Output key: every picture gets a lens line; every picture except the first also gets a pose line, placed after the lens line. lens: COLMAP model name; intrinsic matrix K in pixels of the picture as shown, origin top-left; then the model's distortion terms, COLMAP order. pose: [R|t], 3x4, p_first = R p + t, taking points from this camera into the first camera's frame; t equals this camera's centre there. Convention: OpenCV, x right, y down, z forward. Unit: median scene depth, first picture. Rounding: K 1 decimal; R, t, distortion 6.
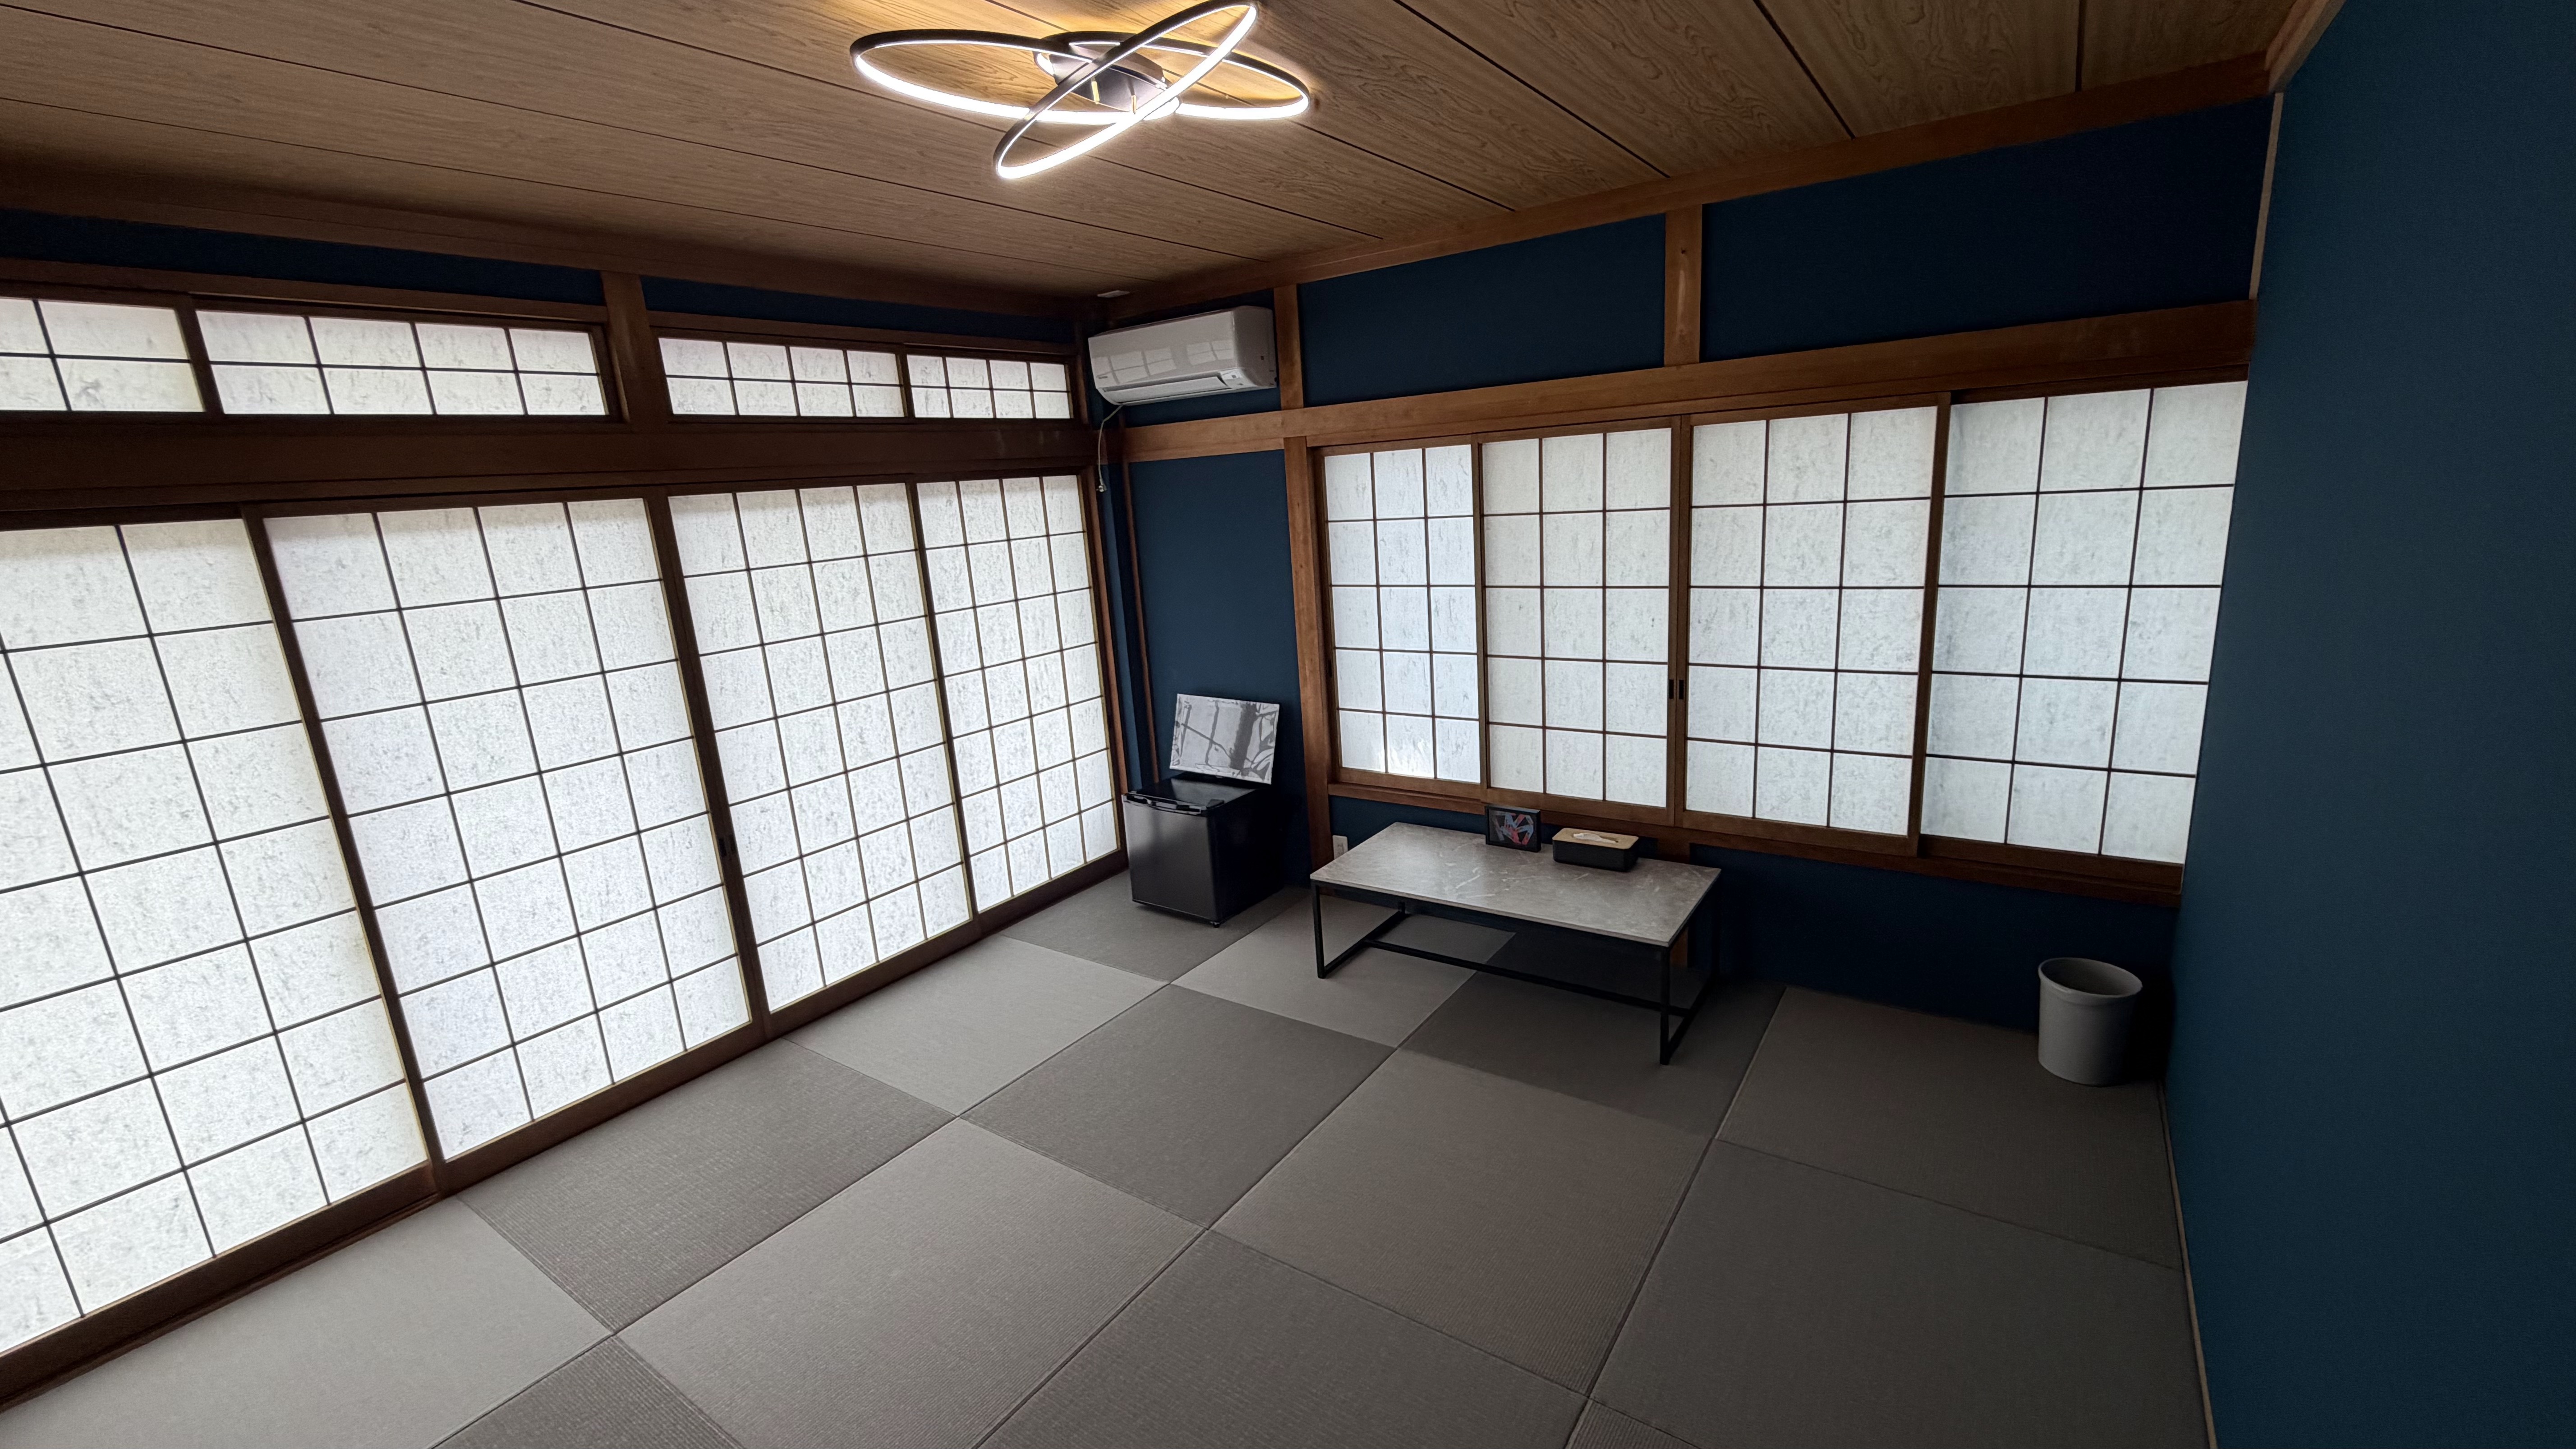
lens RADIAL K [[1032.2, 0, 1271.3], [0, 1032.2, 736.7], [0, 0, 1]] dist [-0.026645, 0.000228]
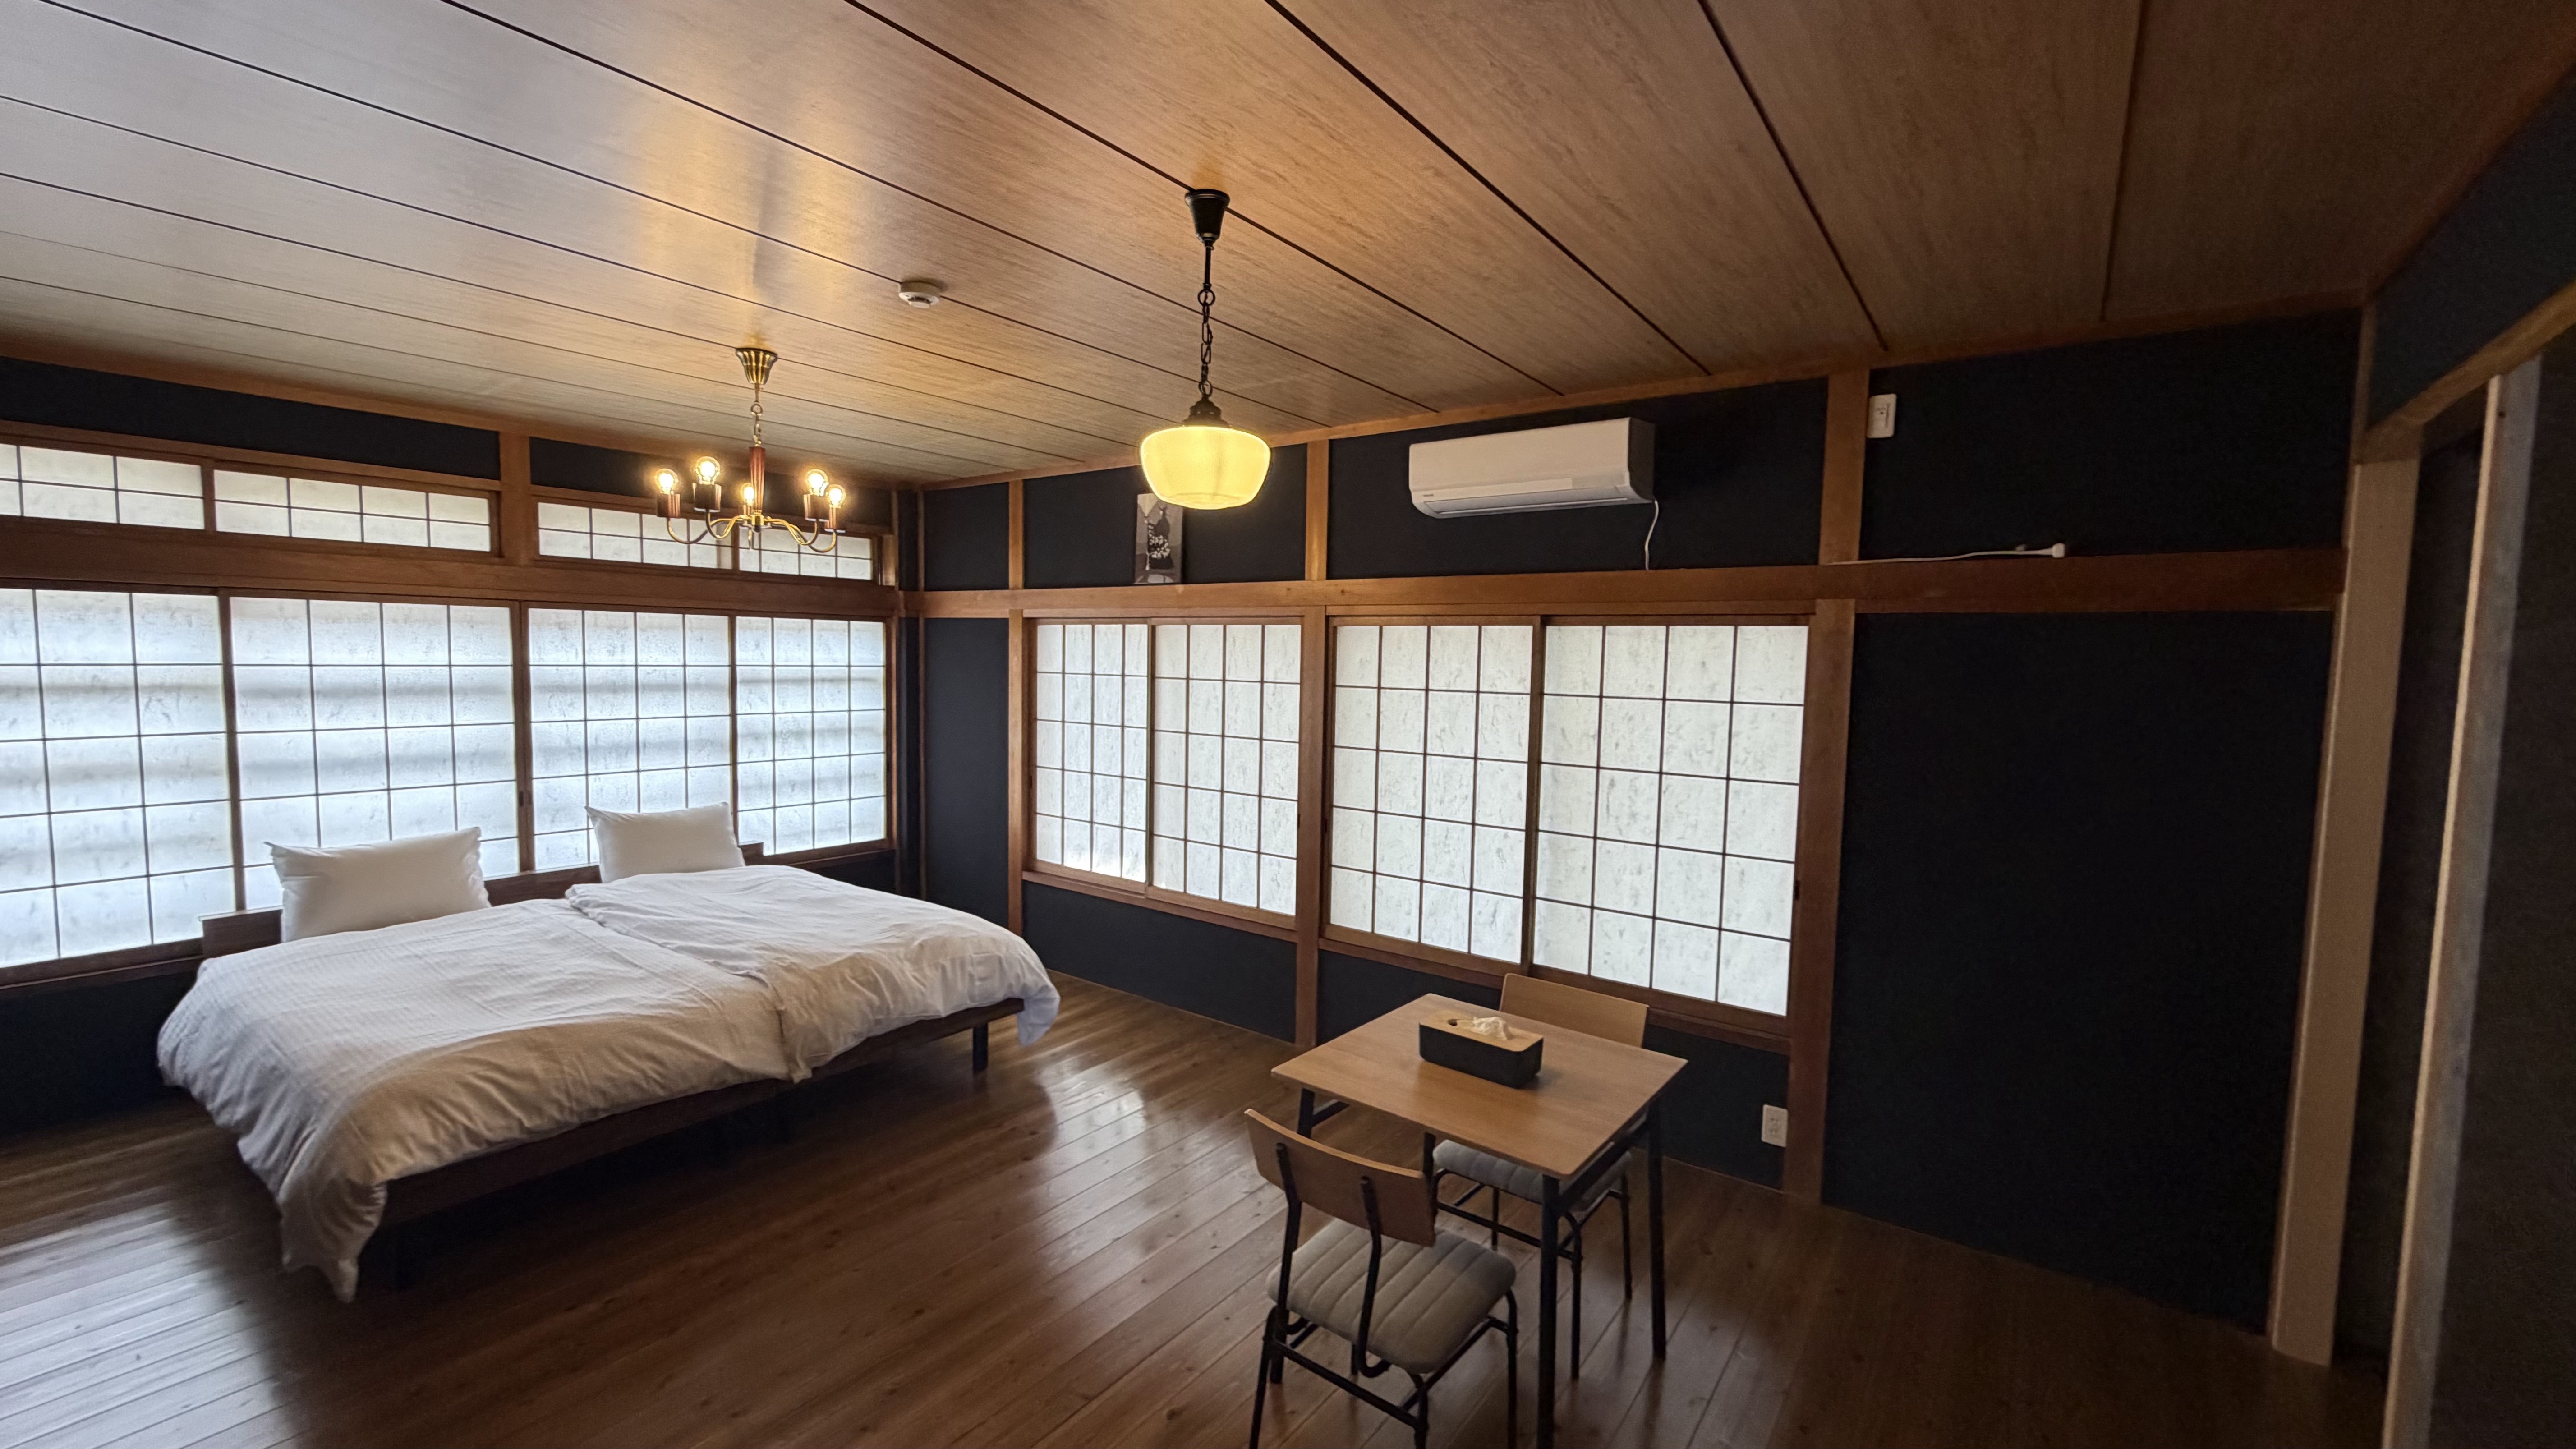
lens RADIAL K [[1032.2, 0, 1315.4], [0, 1032.2, 729.1], [0, 0, 1]] dist [-0.026645, 0.000228]
pose [[0.995915, 0.089945, -0.007931, 0.433017], [-0.090057, 0.983114, -0.159301, 0.045674], [-0.006532, 0.159364, 0.987198, -0.310078]]
